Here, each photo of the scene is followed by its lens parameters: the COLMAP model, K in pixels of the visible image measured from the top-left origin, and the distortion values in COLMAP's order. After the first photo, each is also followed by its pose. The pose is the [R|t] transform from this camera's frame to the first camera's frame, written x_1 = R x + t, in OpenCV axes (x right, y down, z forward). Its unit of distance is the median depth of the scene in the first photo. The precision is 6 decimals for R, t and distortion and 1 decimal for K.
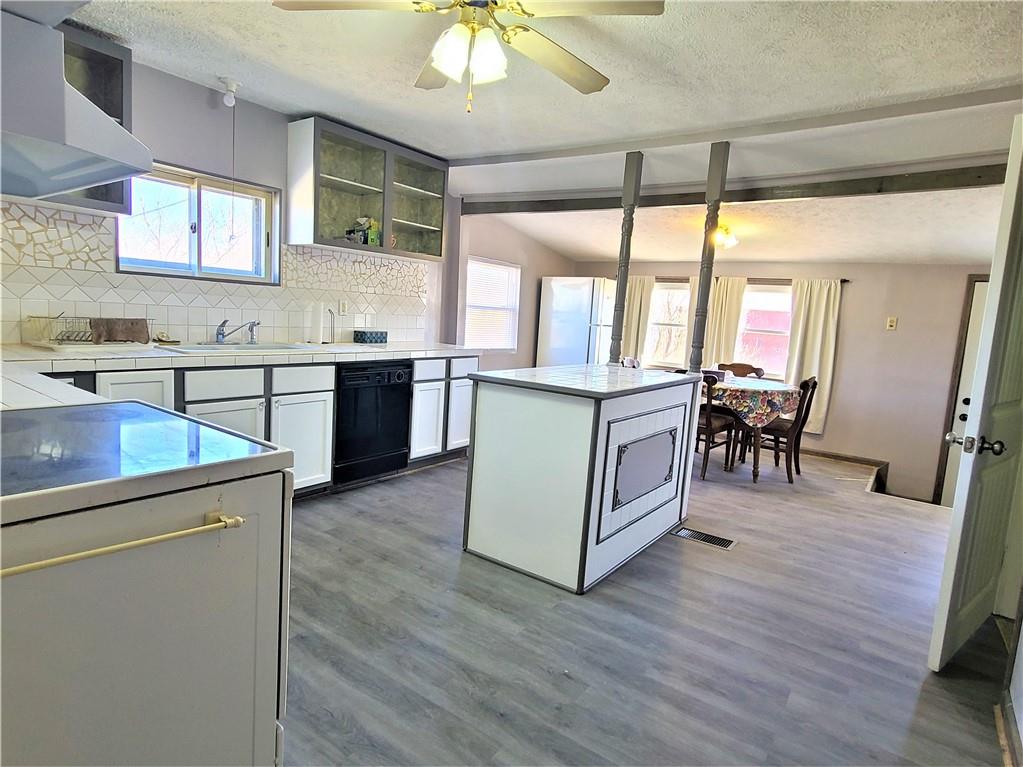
lens RADIAL K [[553.9, 0, 511.5], [0, 553.9, 383.5], [0, 0, 1]] dist [0.003323, 0.000405]
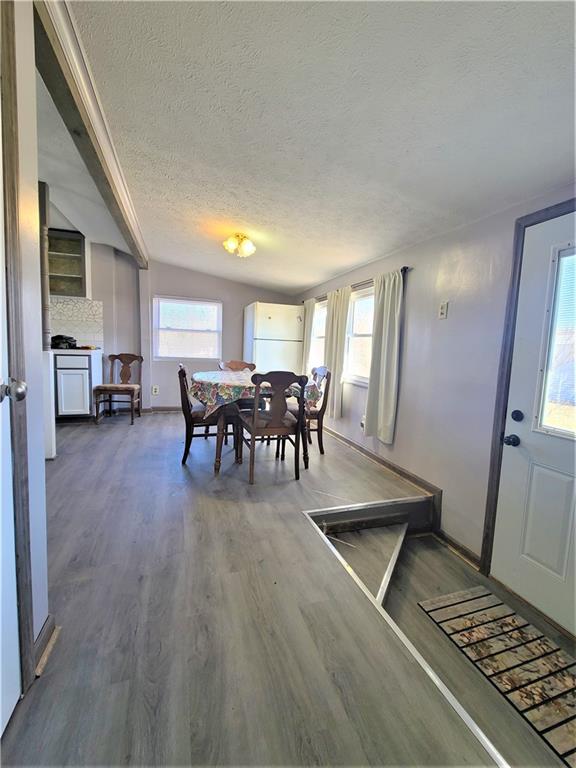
lens RADIAL K [[318.2, 0, 291.2], [0, 318.2, 380.0], [0, 0, 1]] dist [0.001160, -0.000027]
pose [[0.828578, 0.023710, -0.559371, 0.951009], [-0.056563, 0.997536, -0.041502, 0.024358], [0.557009, 0.066027, 0.827878, 0.636678]]
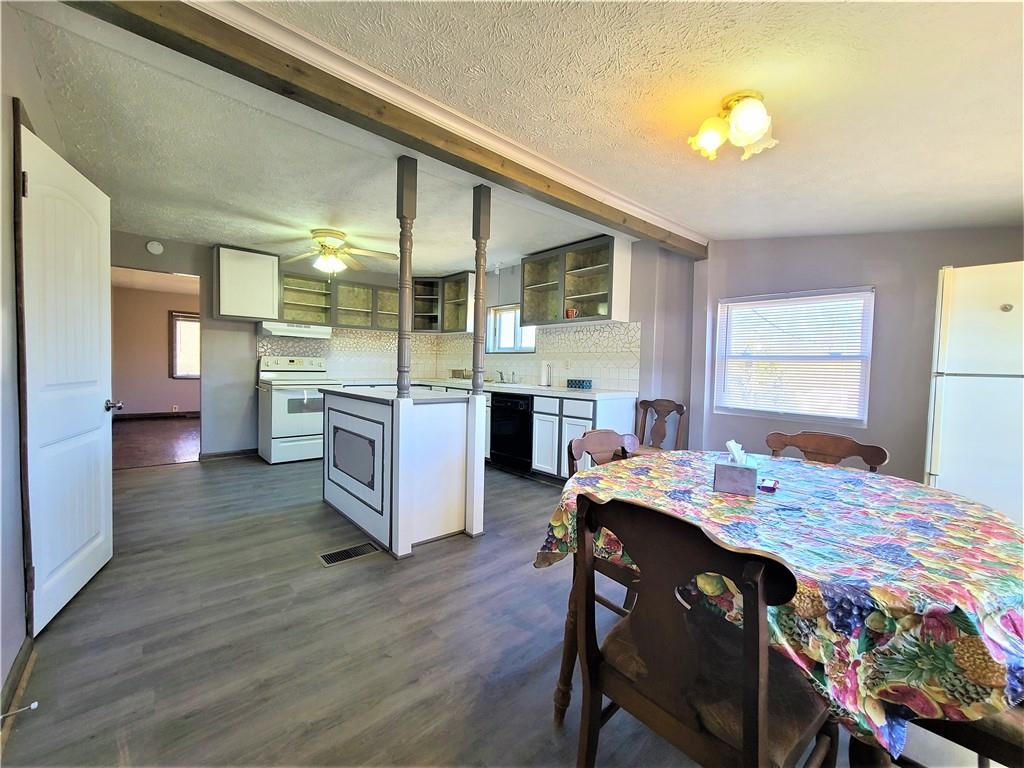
lens RADIAL K [[419.5, 0, 512.0], [0, 419.5, 384.0], [0, 0, 1]] dist [0.000026, -0.000070]
pose [[-0.198846, -0.026951, -0.979660, 0.817361], [-0.160234, 0.987064, 0.005369, -0.064826], [0.966843, 0.158043, -0.200592, 1.080047]]
